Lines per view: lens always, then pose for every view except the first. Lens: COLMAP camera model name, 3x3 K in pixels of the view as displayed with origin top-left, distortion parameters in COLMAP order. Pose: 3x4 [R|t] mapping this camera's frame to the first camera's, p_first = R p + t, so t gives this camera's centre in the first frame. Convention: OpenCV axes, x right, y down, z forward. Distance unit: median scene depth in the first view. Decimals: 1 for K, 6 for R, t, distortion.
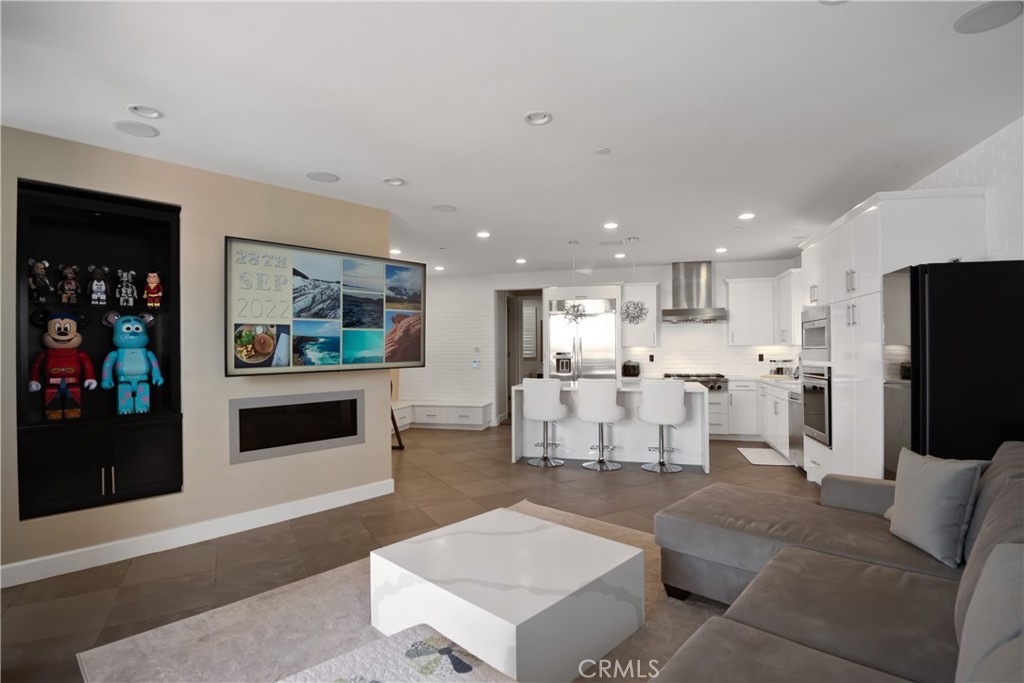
lens RADIAL K [[500.2, 0, 517.6], [0, 500.2, 341.3], [0, 0, 1]] dist [-0.002117, -0.026063]
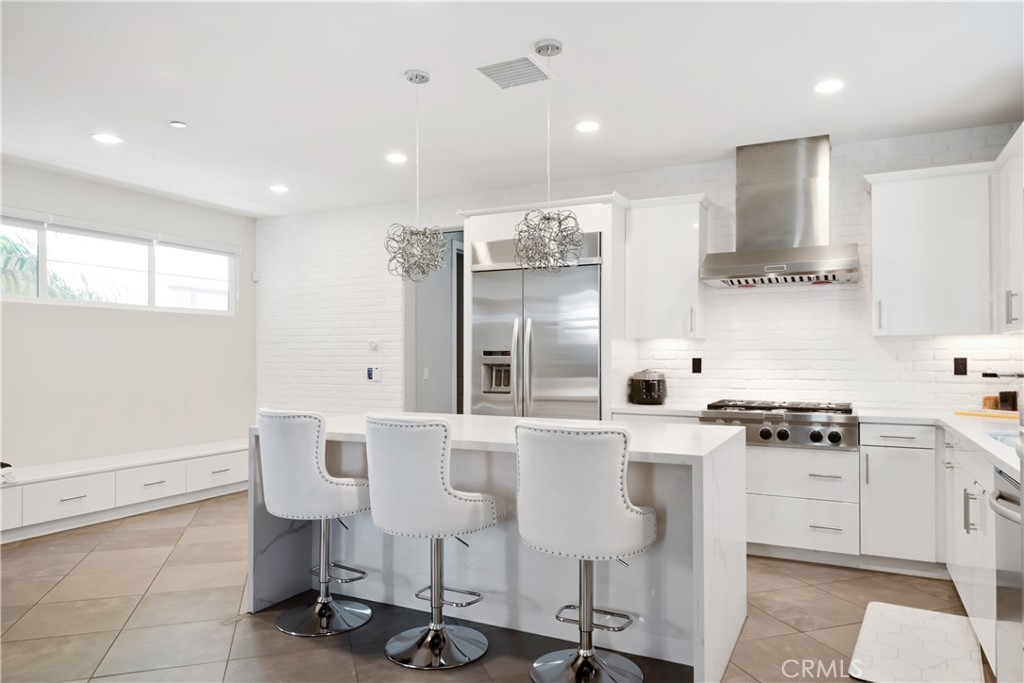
lens RADIAL K [[667.6, 0, 512.0], [0, 667.6, 341.5], [0, 0, 1]] dist [-0.003193, -0.002234]
pose [[0.977956, 0.008199, -0.208648, 0.247477], [-0.012252, 0.999760, -0.018142, 0.026795], [0.208449, 0.020298, 0.977823, 0.399387]]
